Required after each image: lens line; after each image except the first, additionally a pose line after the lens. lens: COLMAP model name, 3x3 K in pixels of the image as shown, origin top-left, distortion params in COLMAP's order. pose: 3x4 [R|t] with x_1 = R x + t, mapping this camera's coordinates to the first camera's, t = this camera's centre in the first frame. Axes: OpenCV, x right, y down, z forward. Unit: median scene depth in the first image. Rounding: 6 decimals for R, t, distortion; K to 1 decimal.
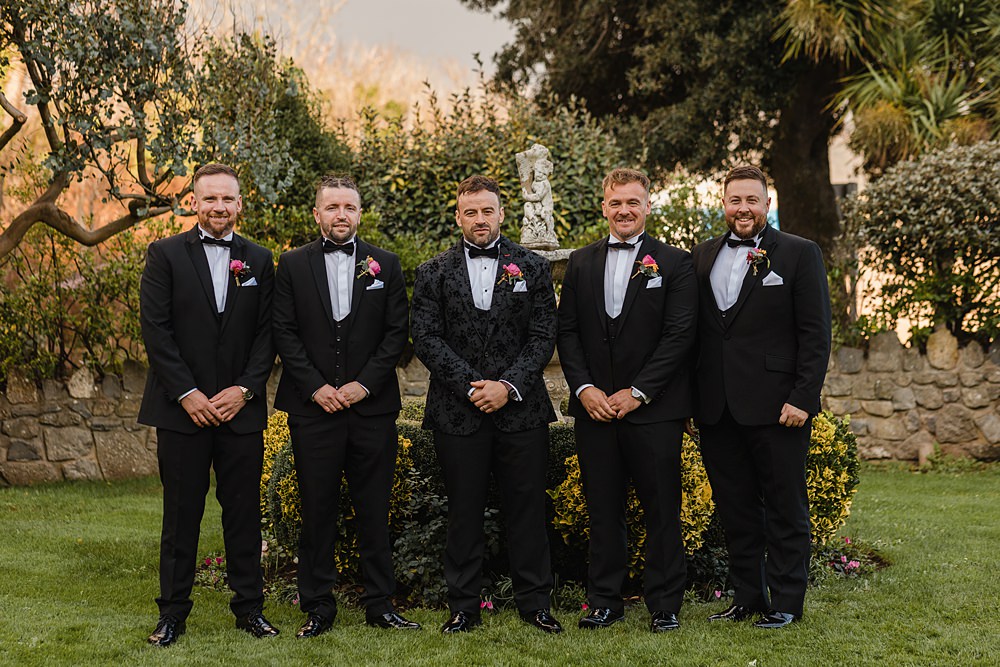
lens RADIAL K [[2350.7, 0, 500.0], [0, 2350.7, 333.5], [0, 0, 1]] dist [0.194301, -0.539705]
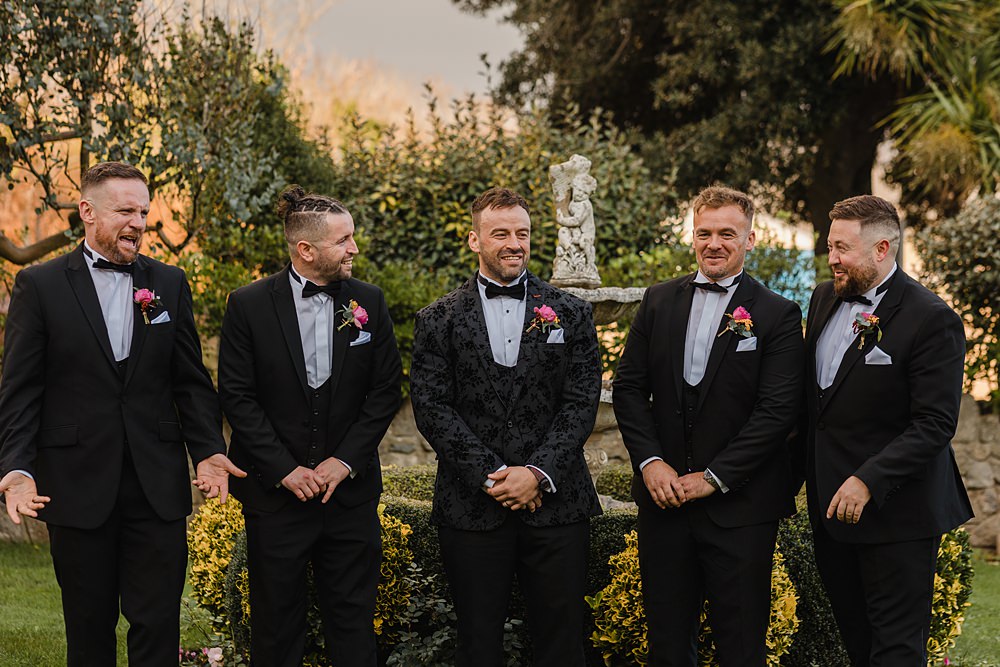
lens RADIAL K [[2446.7, 0, 500.0], [0, 2446.7, 333.5], [0, 0, 1]] dist [-0.086522, 3.692930]
pose [[0.999471, 0.030325, 0.011724, -0.012605], [-0.030156, 0.999442, -0.014399, -0.004983], [-0.012155, 0.014038, 0.999828, 0.119149]]
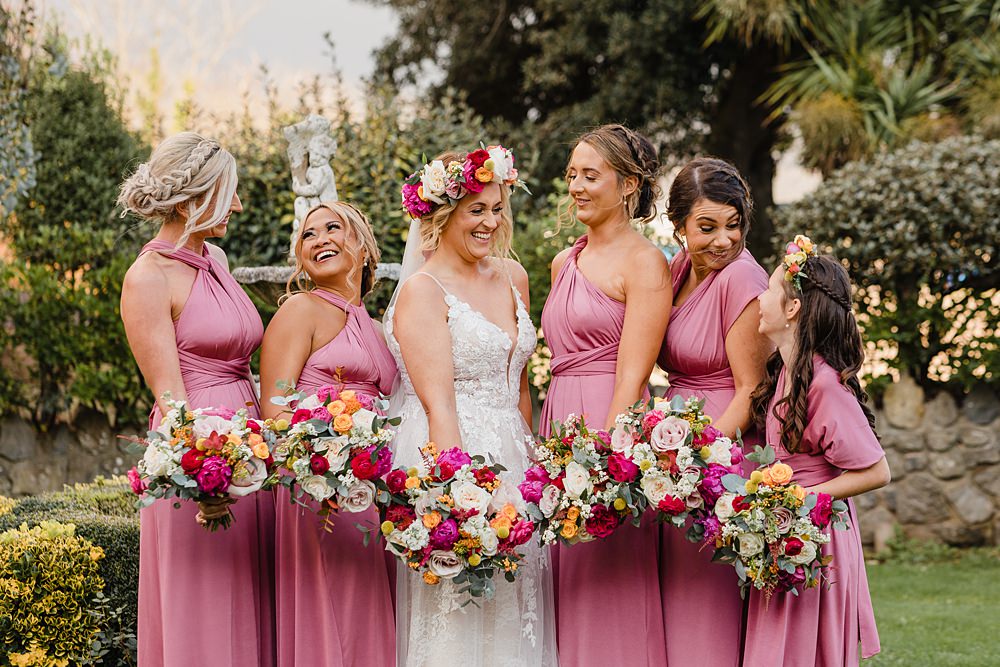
lens RADIAL K [[2446.0, 0, 500.0], [0, 2446.0, 333.5], [0, 0, 1]] dist [0.125185, 0.345642]
pose [[0.999855, -0.003337, 0.016728, 0.040401], [0.003659, 0.999808, -0.019252, -0.001125], [-0.016660, 0.019310, 0.999675, 0.192763]]
